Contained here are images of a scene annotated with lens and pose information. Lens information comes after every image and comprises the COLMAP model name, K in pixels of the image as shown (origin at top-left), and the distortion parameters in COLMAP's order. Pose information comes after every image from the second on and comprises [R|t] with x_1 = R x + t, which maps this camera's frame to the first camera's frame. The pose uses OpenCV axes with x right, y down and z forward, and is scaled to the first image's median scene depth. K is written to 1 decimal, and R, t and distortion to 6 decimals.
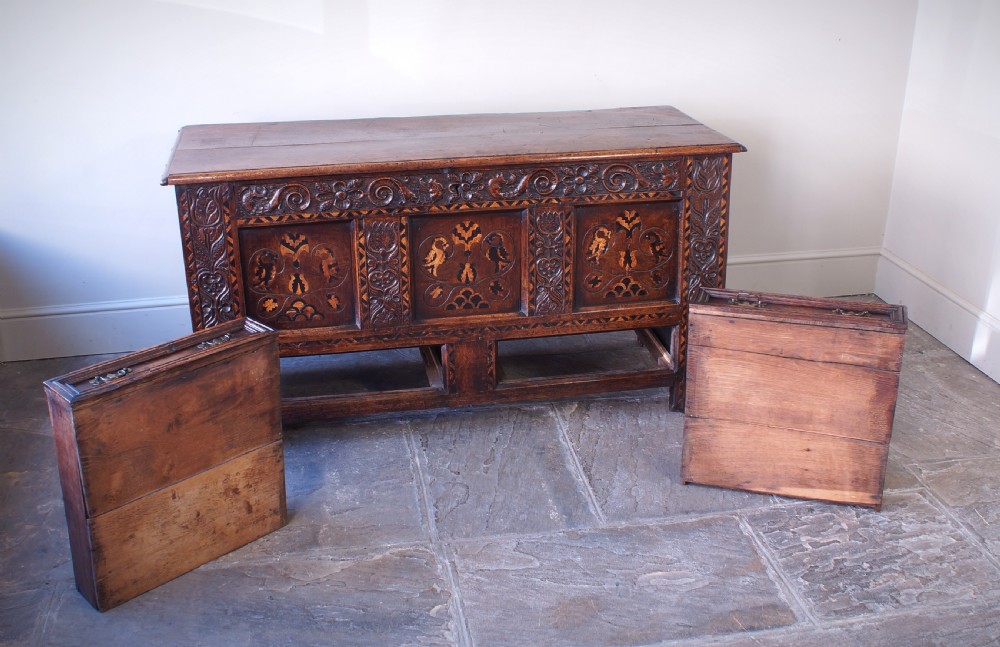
lens RADIAL K [[1077.2, 0, 512.6], [0, 1077.2, 307.0], [0, 0, 1]] dist [-0.141078, 0.130432]
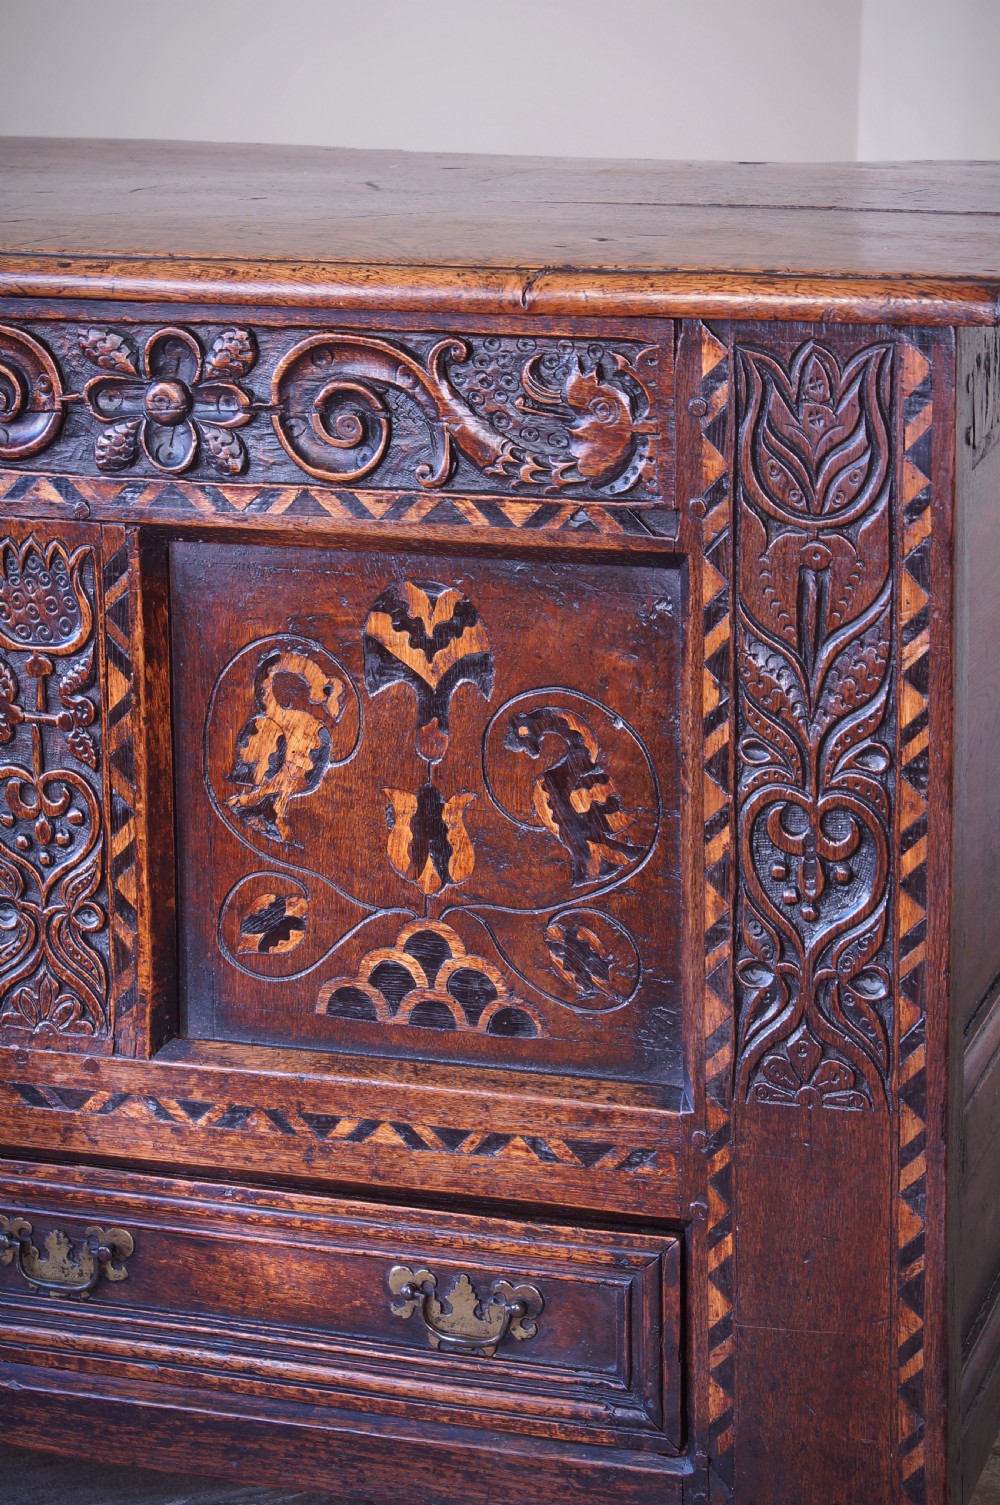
lens RADIAL K [[3640.4, 0, 500.0], [0, 3640.4, 752.5], [0, 0, 1]] dist [0.041035, 0.086262]
pose [[0.869584, 0.124872, -0.477735, 0.455714], [-0.168180, 0.984549, -0.048781, -0.030445], [0.464261, 0.122765, 0.877149, 0.439825]]
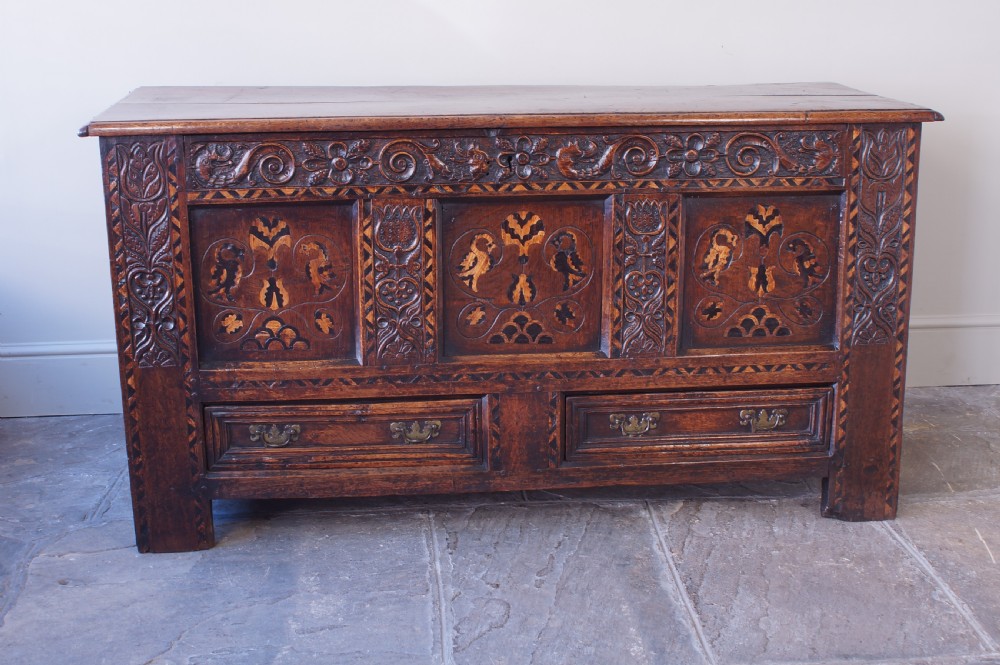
lens RADIAL K [[1338.8, 0, 500.0], [0, 1338.8, 332.5], [0, 0, 1]] dist [-0.087114, 0.095405]
pose [[0.994898, 0.028476, -0.096786, 0.027135], [-0.038062, 0.994390, -0.098686, 0.081240], [0.093433, 0.101866, 0.990401, 0.167829]]
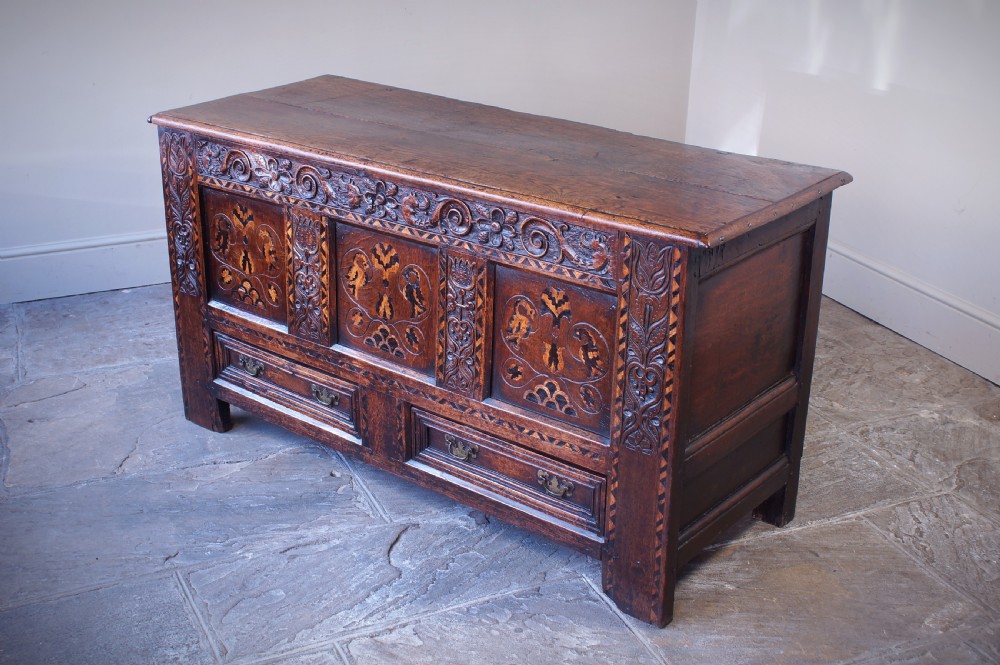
lens RADIAL K [[1276.9, 0, 498.0], [0, 1276.9, 345.4], [0, 0, 1]] dist [-0.083250, 0.015113]
pose [[0.640288, 0.302857, -0.705910, 0.701925], [-0.293212, 0.945769, 0.139810, -0.164850], [0.709970, 0.117463, 0.694366, 0.414305]]
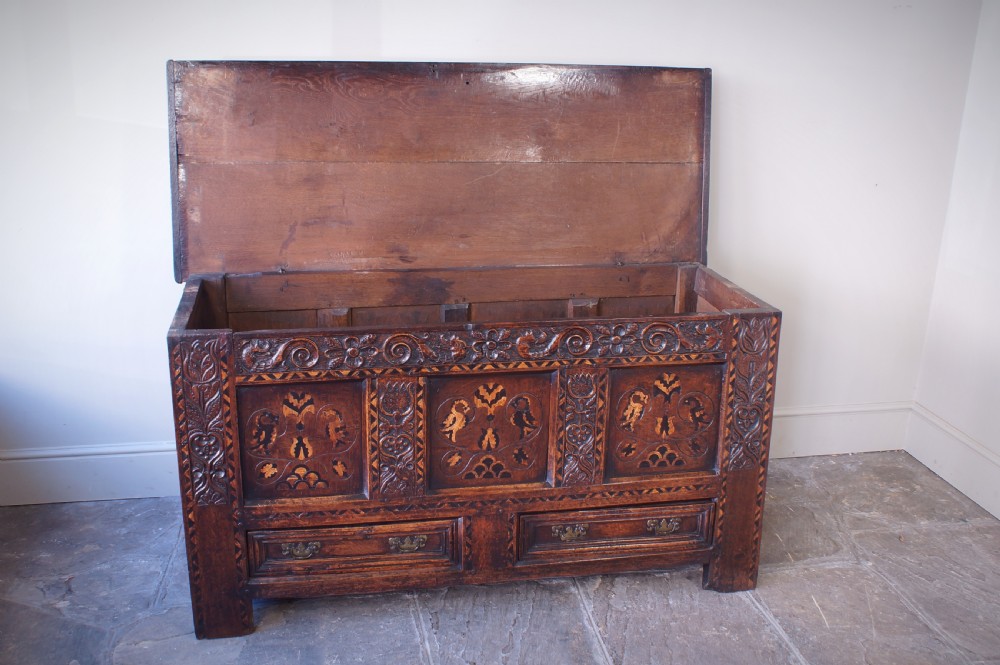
lens RADIAL K [[1031.2, 0, 500.0], [0, 1031.2, 332.5], [0, 0, 1]] dist [-0.142048, 0.150085]
pose [[0.999664, 0.024916, 0.007130, -0.042271], [-0.024274, 0.996559, -0.079247, -0.053537], [-0.009080, 0.079047, 0.996830, 0.136828]]
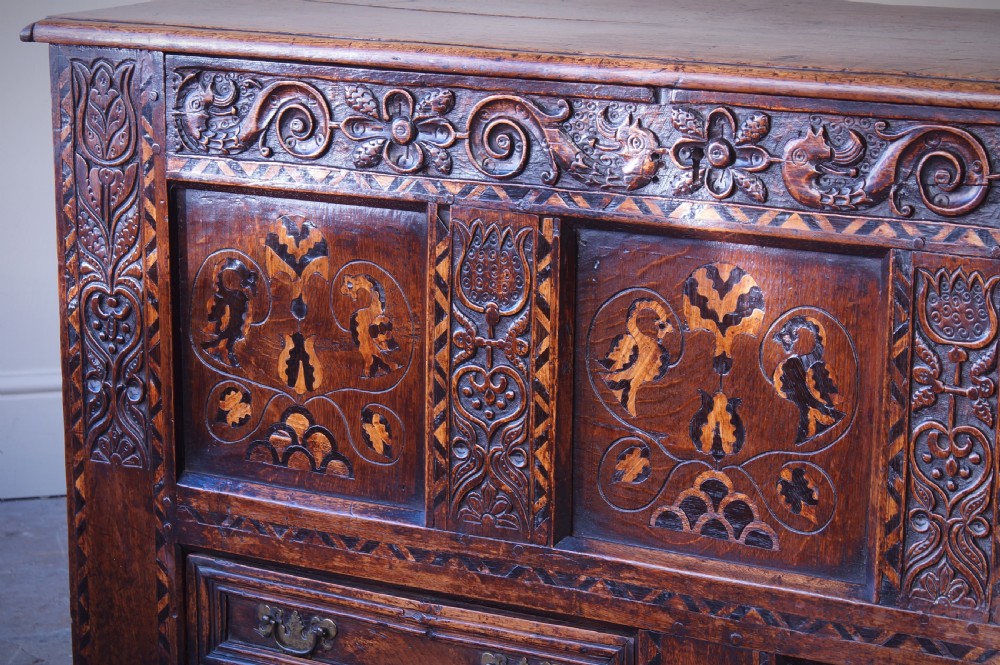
lens RADIAL K [[2879.1, 0, 500.0], [0, 2879.1, 332.5], [0, 0, 1]] dist [0.082863, 0.535491]
pose [[0.734644, 0.145279, -0.662716, 0.494050], [-0.247715, 0.966804, -0.062661, 0.012726], [0.631613, 0.210199, 0.746245, 0.306525]]
